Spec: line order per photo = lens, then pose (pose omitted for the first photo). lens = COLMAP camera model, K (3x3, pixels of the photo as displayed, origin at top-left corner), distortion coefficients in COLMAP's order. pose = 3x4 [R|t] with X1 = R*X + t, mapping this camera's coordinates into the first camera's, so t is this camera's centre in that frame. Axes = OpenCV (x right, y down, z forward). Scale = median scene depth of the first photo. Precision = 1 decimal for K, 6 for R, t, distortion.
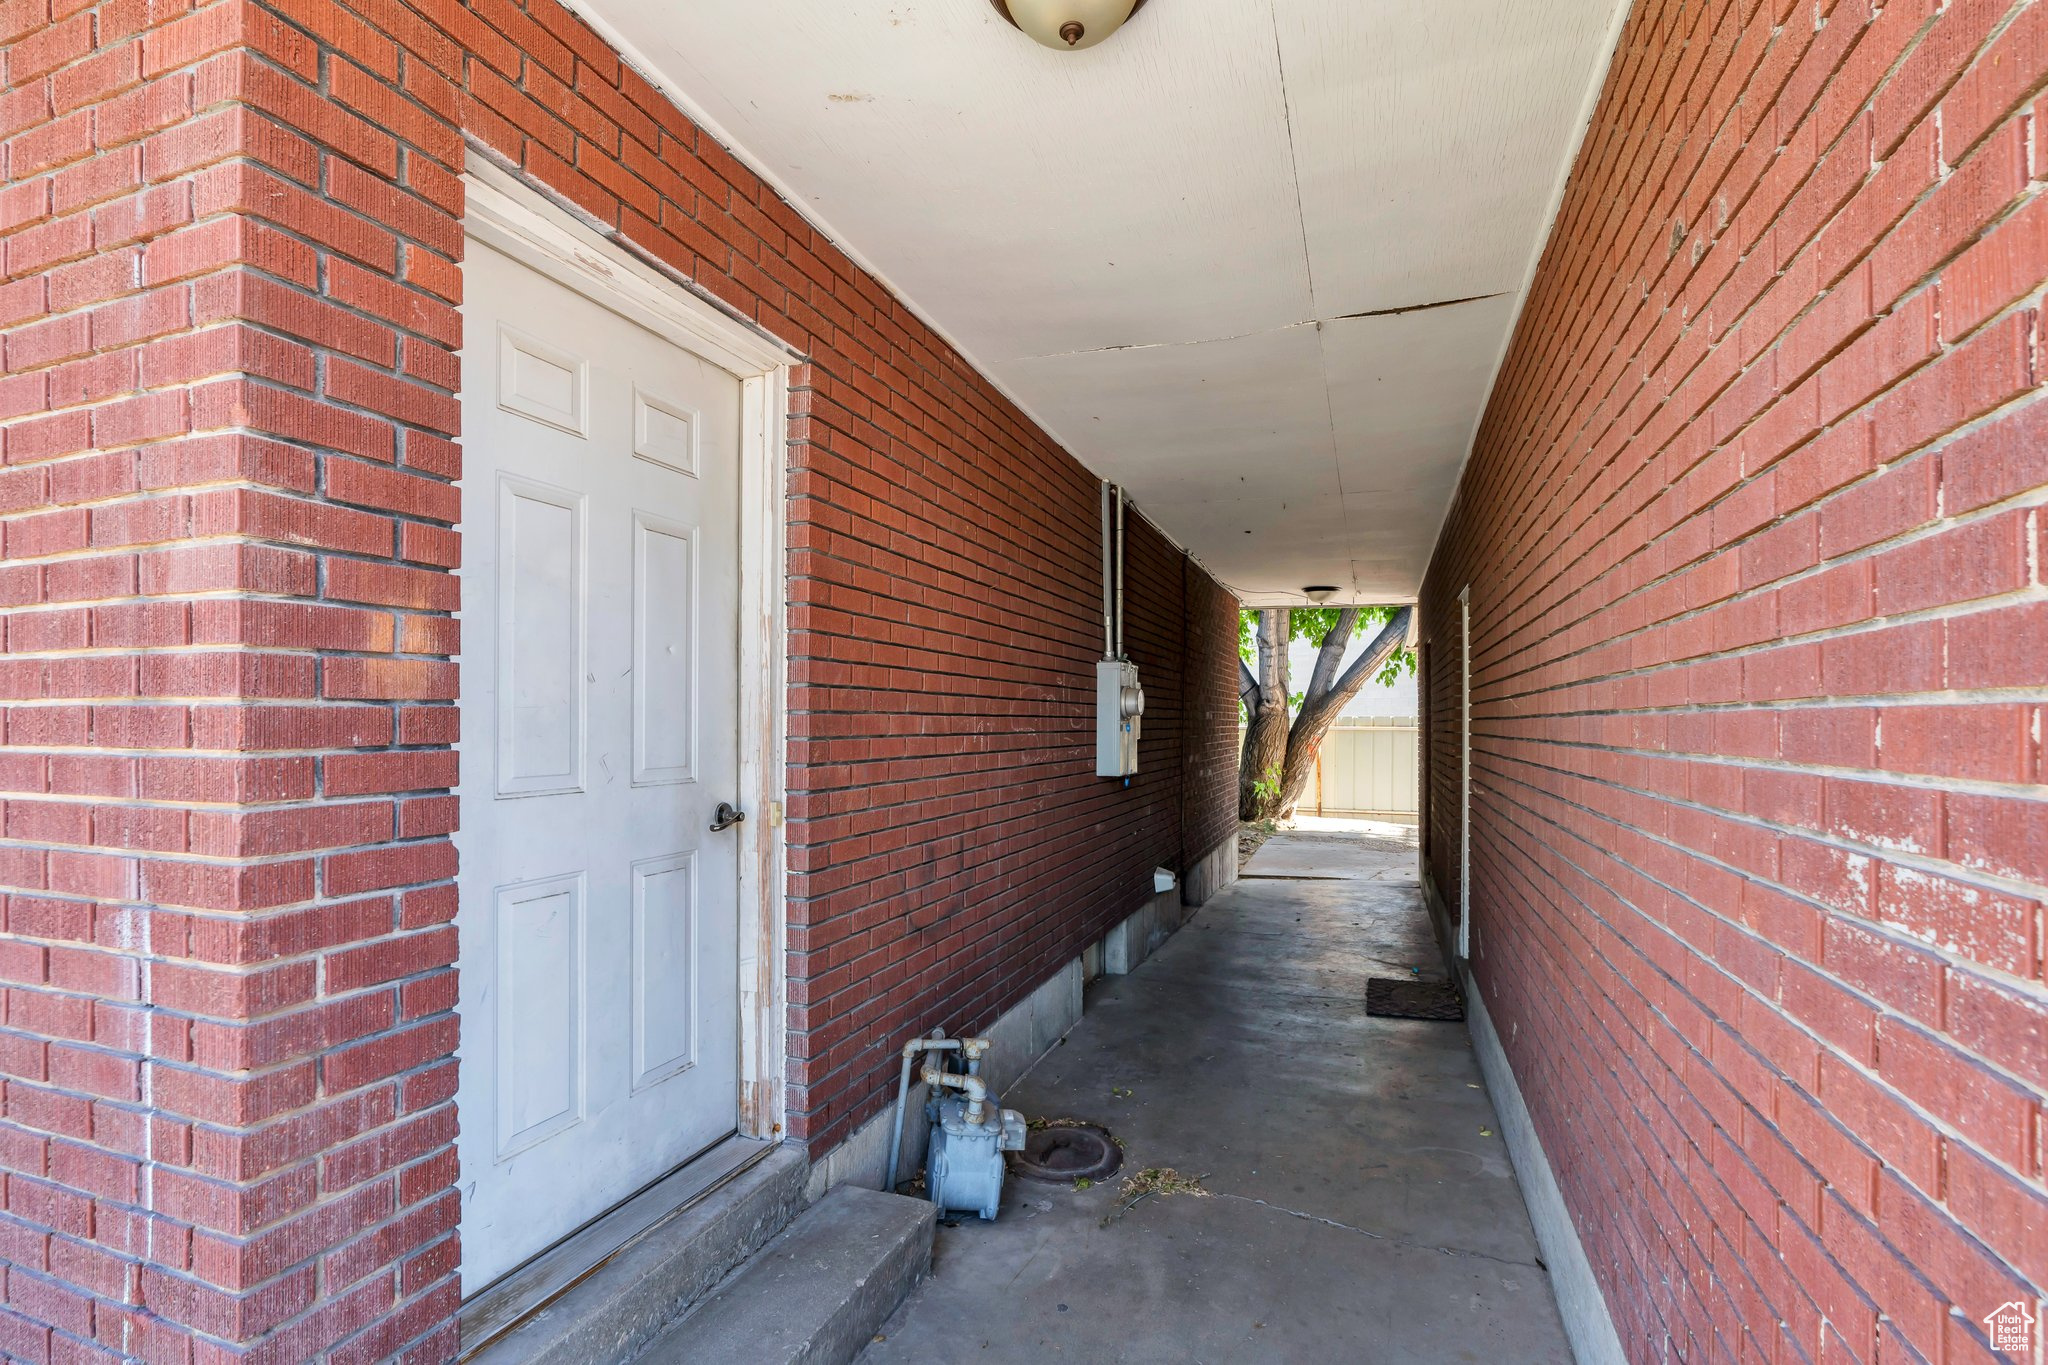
lens RADIAL K [[932.1, 0, 1021.6], [0, 932.1, 698.0], [0, 0, 1]] dist [-0.013601, 0.000063]
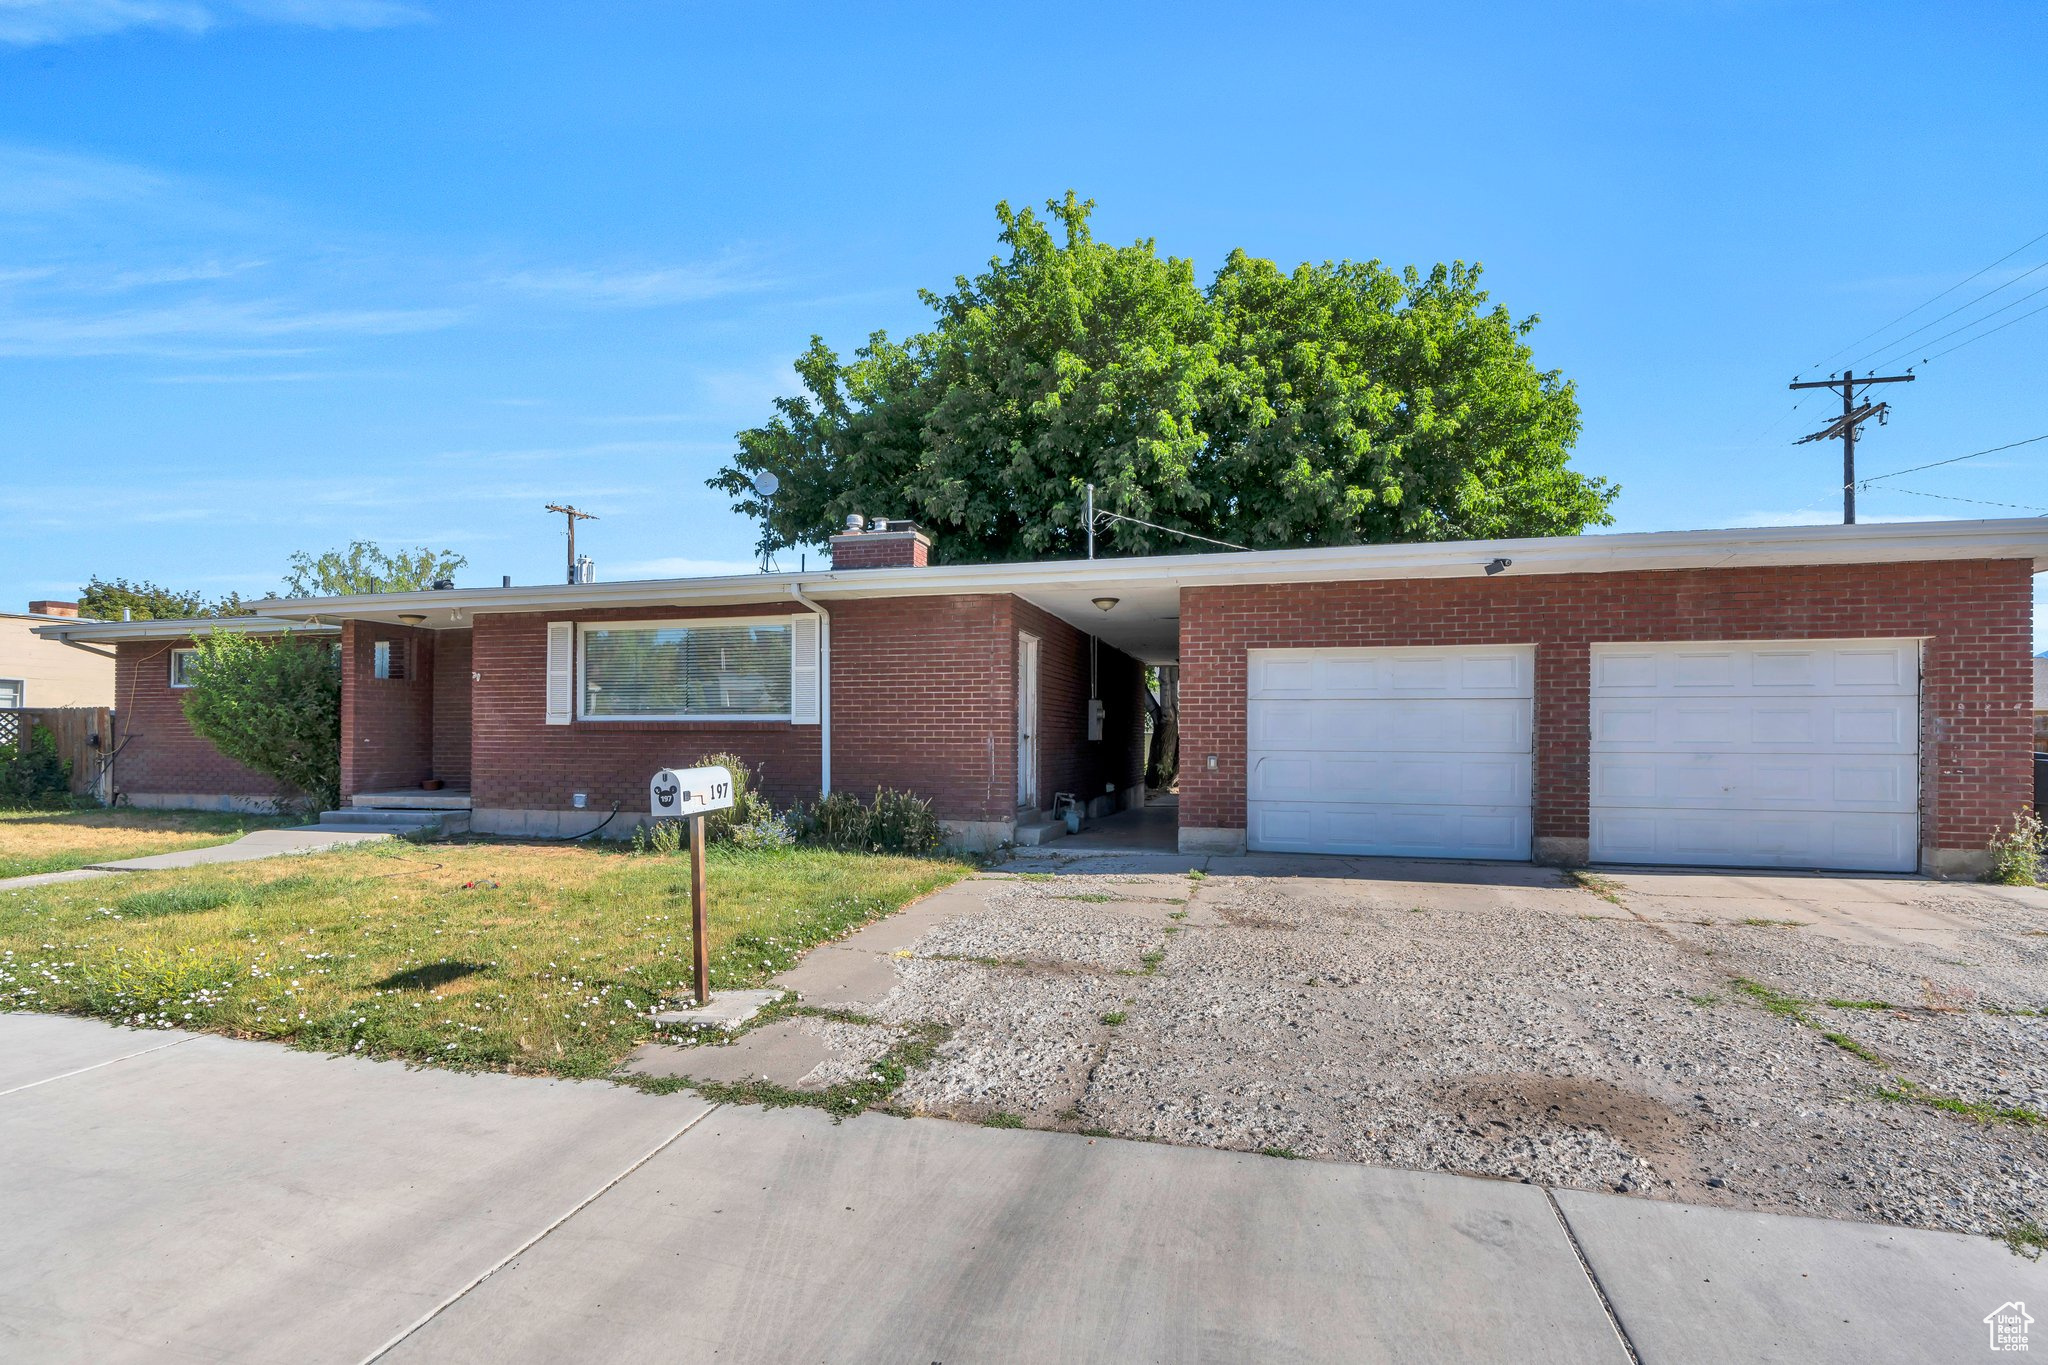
lens RADIAL K [[932.1, 0, 1050.2], [0, 932.1, 736.0], [0, 0, 1]] dist [-0.013601, 0.000063]
pose [[0.994266, 0.004425, 0.106841, -0.320419], [-0.006989, 0.999696, 0.023634, 0.003717], [-0.106704, -0.024245, 0.993995, -1.719941]]
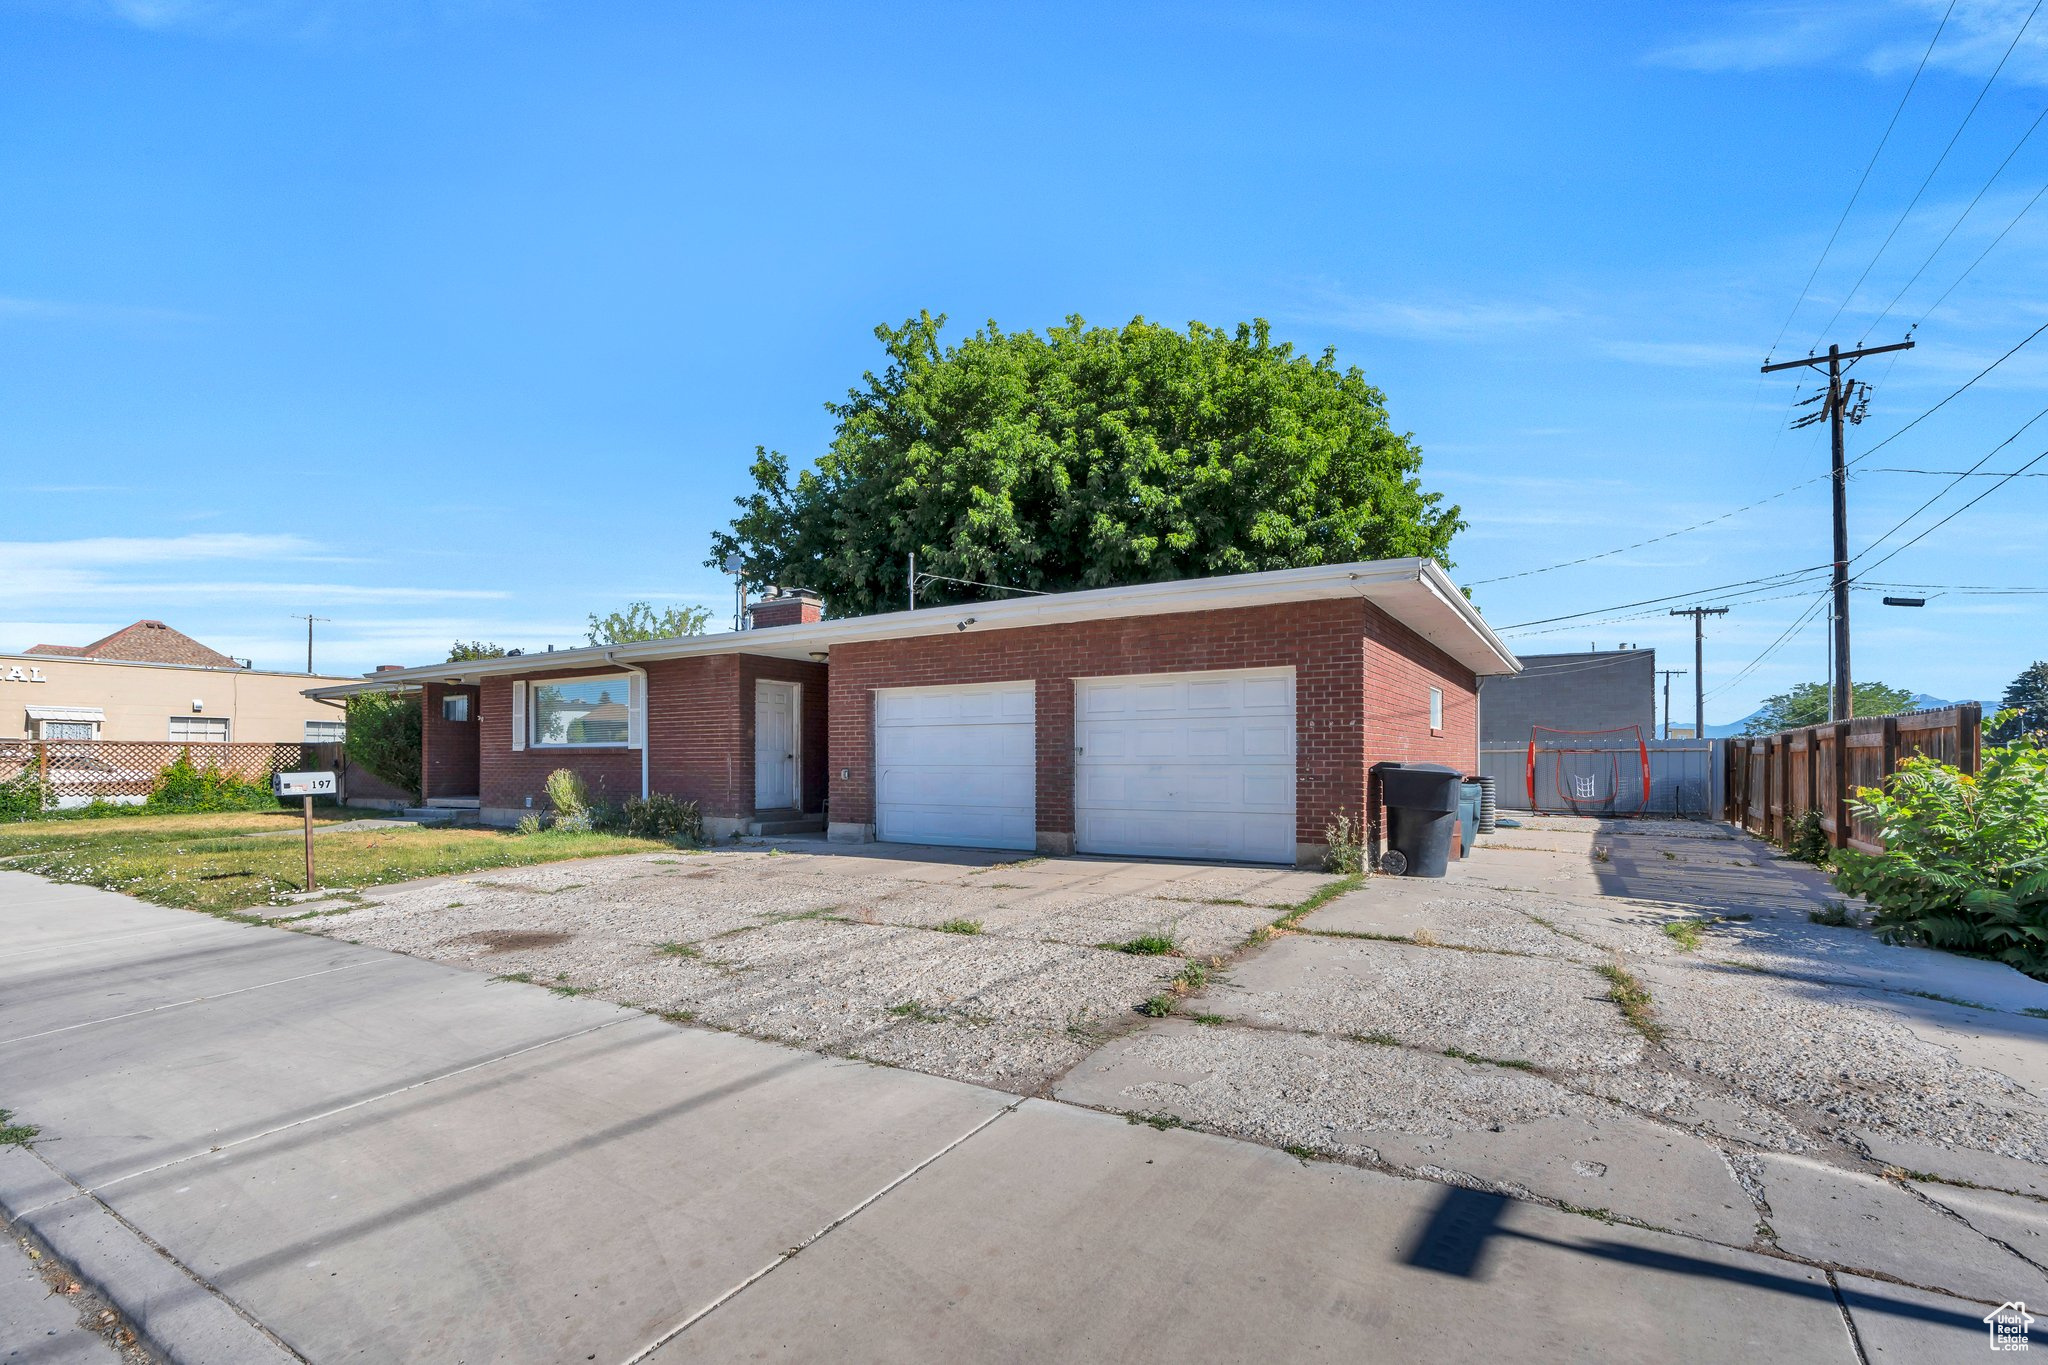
lens RADIAL K [[932.1, 0, 1022.1], [0, 932.1, 751.1], [0, 0, 1]] dist [-0.013601, 0.000063]
pose [[0.981750, -0.004674, -0.190121, 1.122878], [0.007950, 0.999833, 0.016475, -0.000924], [0.190012, -0.017686, 0.981622, -2.268894]]
